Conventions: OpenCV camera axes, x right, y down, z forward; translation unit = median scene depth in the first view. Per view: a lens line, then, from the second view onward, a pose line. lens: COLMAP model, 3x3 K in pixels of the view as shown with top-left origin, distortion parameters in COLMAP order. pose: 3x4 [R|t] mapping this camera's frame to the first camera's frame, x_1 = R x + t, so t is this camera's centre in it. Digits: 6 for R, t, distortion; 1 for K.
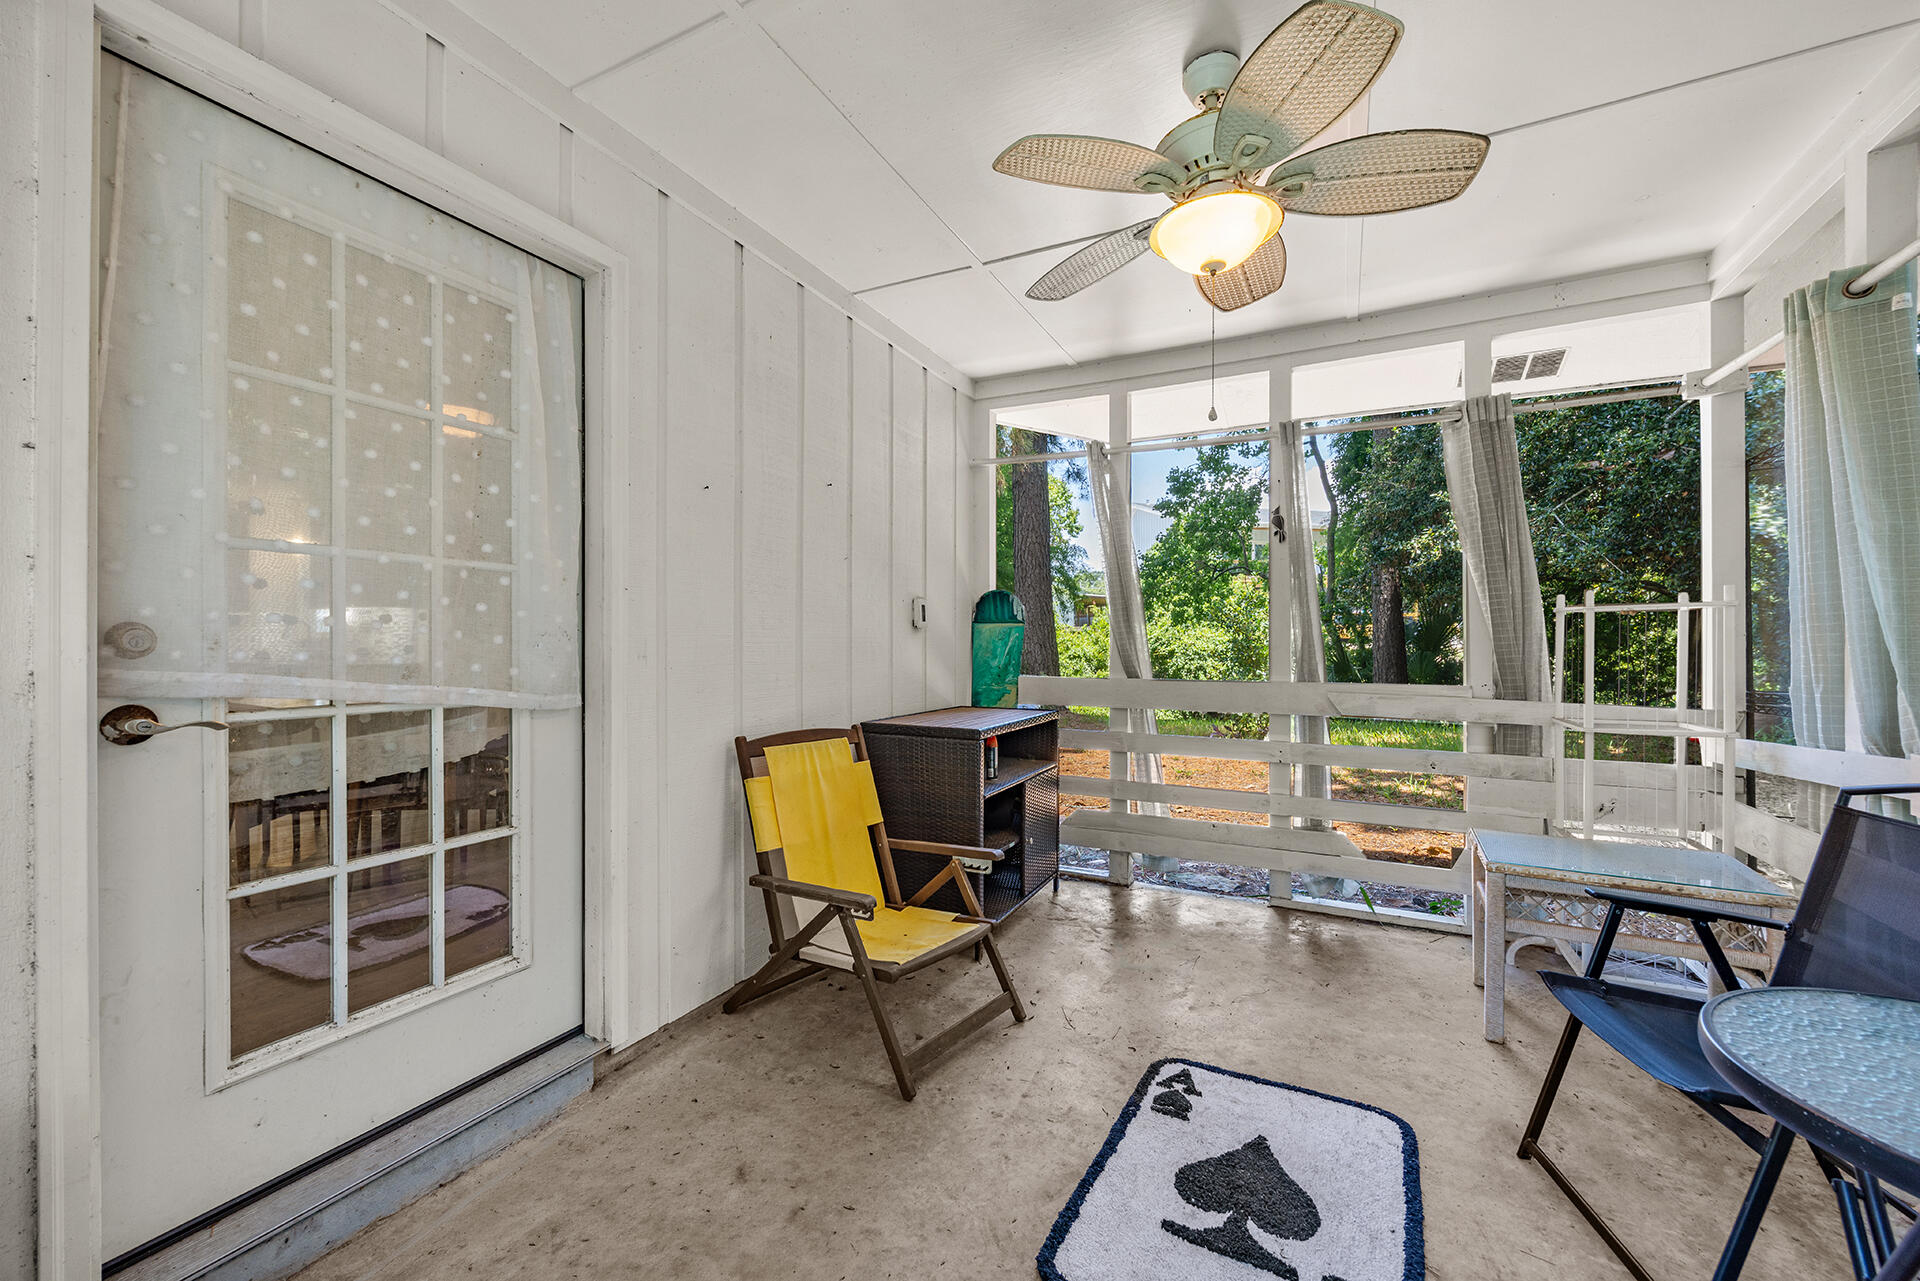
lens RADIAL K [[753.3, 0, 969.8], [0, 753.3, 644.2], [0, 0, 1]] dist [-0.000707, -0.000033]
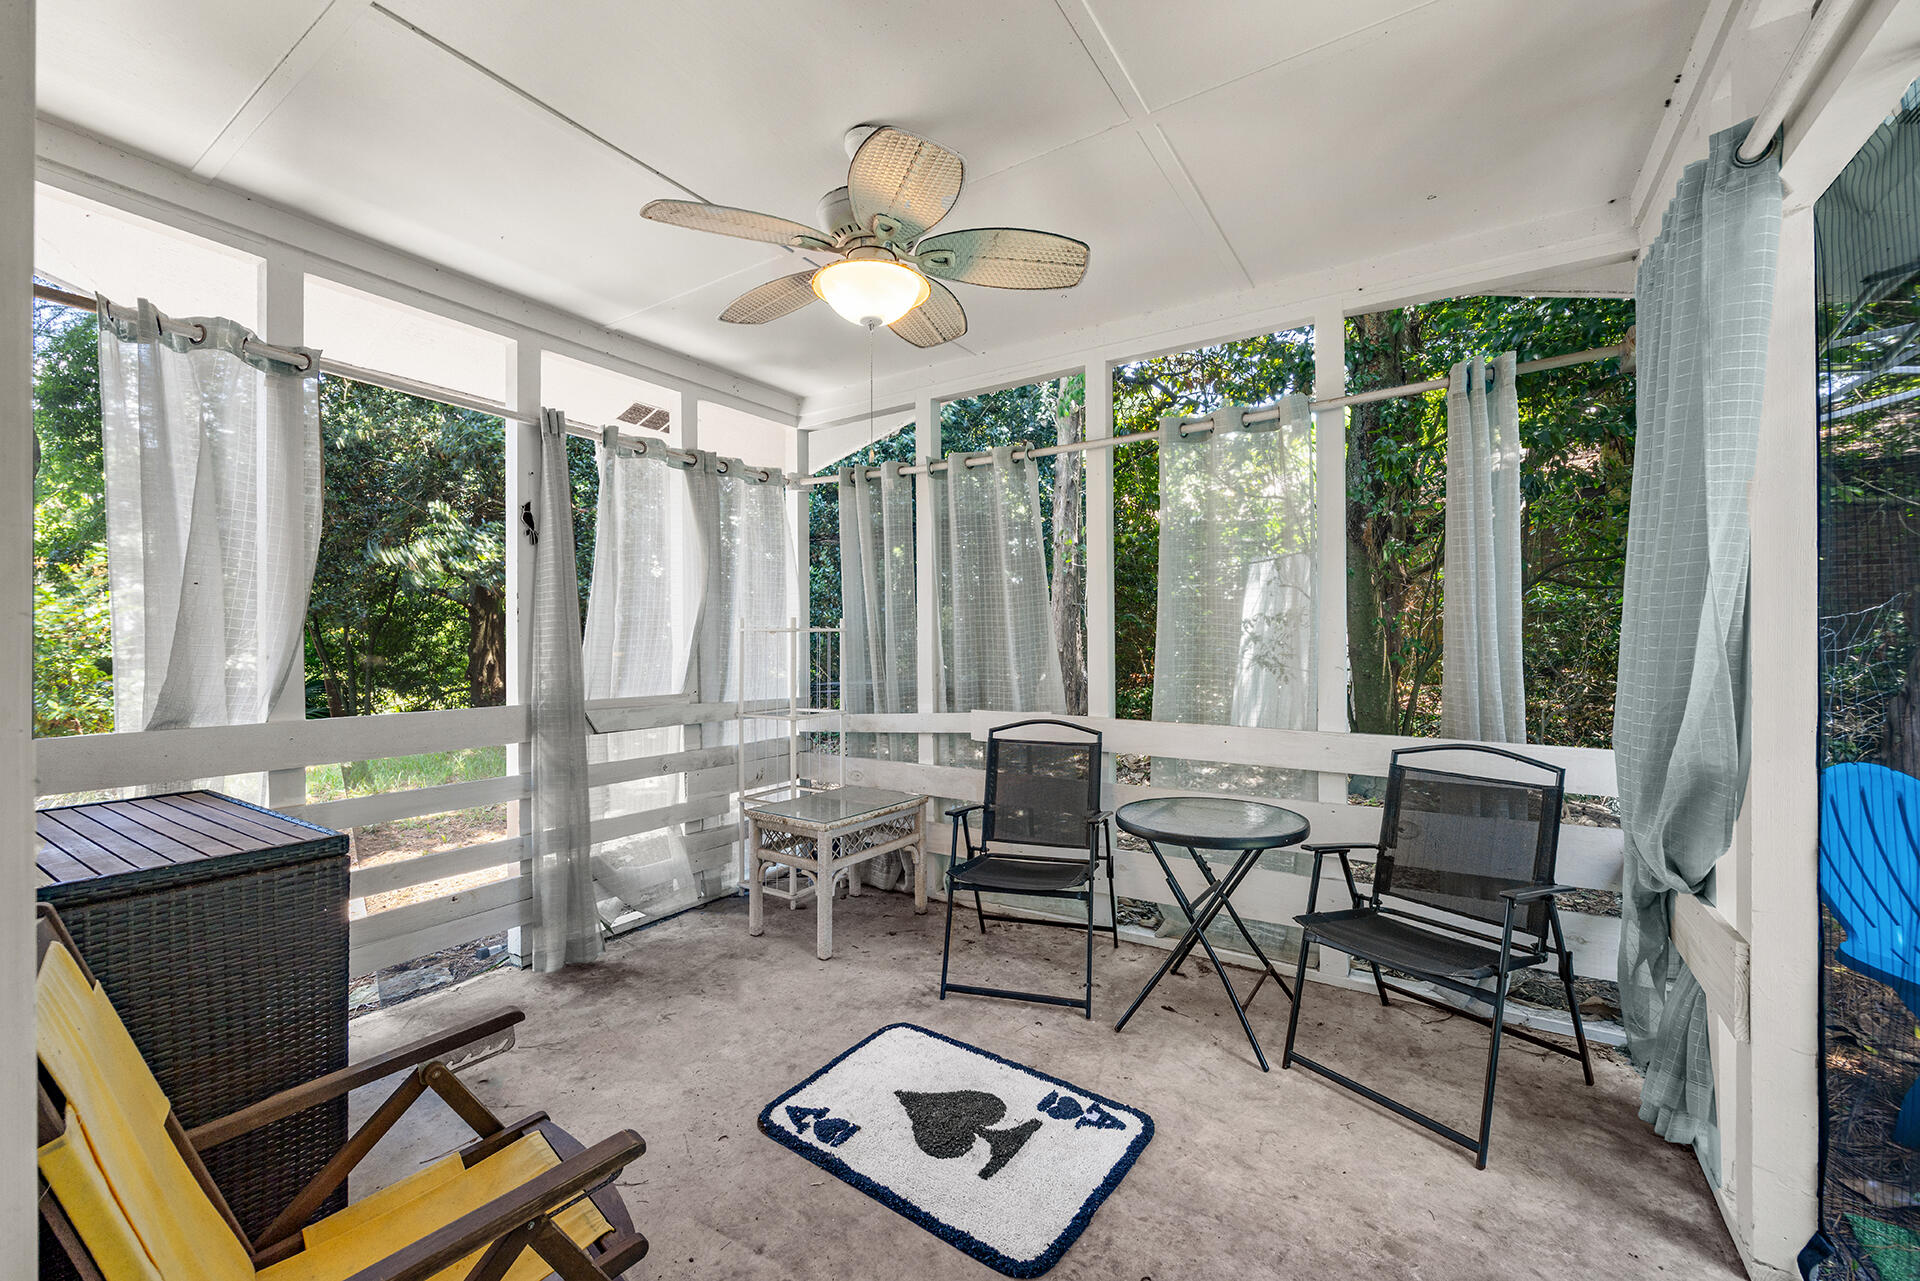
lens RADIAL K [[753.3, 0, 972.5], [0, 753.3, 637.7], [0, 0, 1]] dist [-0.000707, -0.000033]
pose [[0.091252, 0.004860, 0.995816, -0.688997], [0.002726, 0.999983, -0.005130, -0.034761], [-0.995824, 0.003183, 0.091238, 0.703807]]
